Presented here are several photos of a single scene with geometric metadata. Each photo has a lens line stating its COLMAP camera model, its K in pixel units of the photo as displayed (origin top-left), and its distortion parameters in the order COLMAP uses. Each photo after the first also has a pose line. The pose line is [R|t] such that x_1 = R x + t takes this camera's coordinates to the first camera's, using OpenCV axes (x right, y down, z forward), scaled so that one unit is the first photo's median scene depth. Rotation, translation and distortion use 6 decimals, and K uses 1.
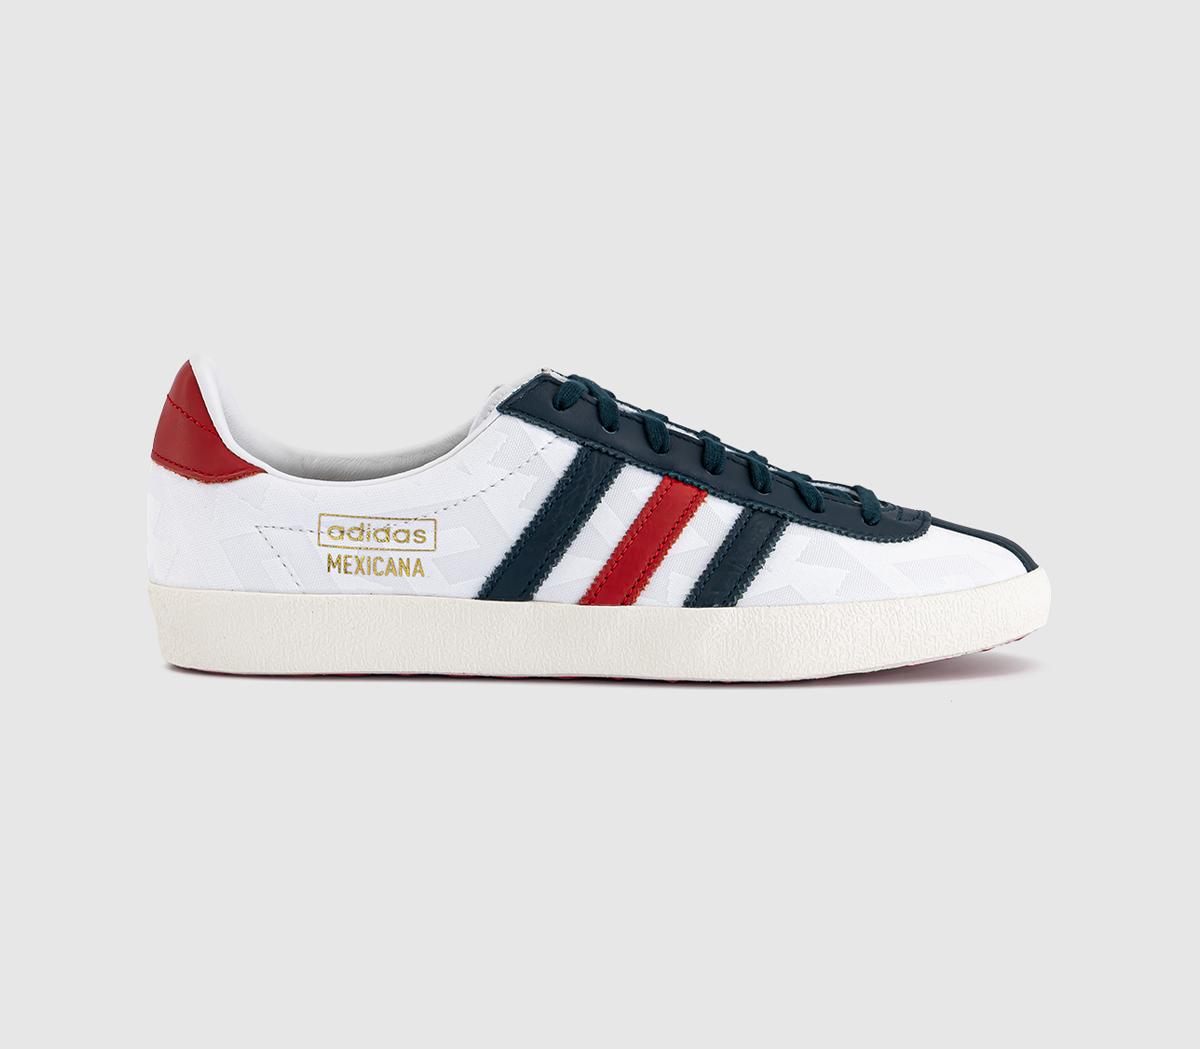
lens RADIAL K [[2162.5, 0, 596.6], [0, 2162.5, 515.8], [0, 0, 1]] dist [-0.189650, 0.000000]
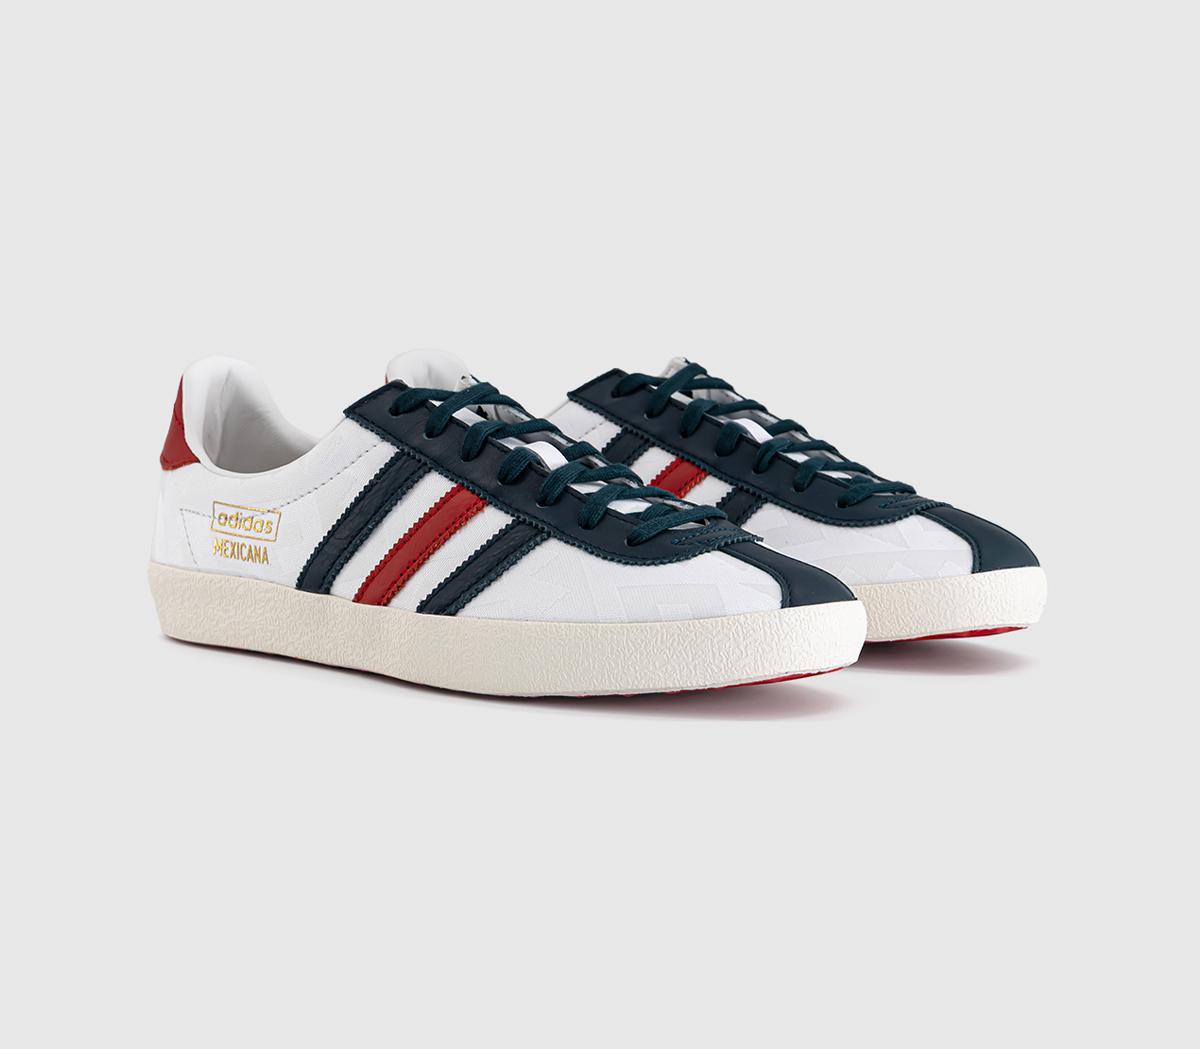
lens RADIAL K [[2162.5, 0, 600.0], [0, 2162.5, 523.8], [0, 0, 1]] dist [-0.189650, 0.000000]
pose [[0.834295, 0.061596, -0.547866, 0.652611], [-0.041172, 0.997925, 0.049499, -0.052972], [0.549779, -0.018740, 0.835100, 0.181670]]
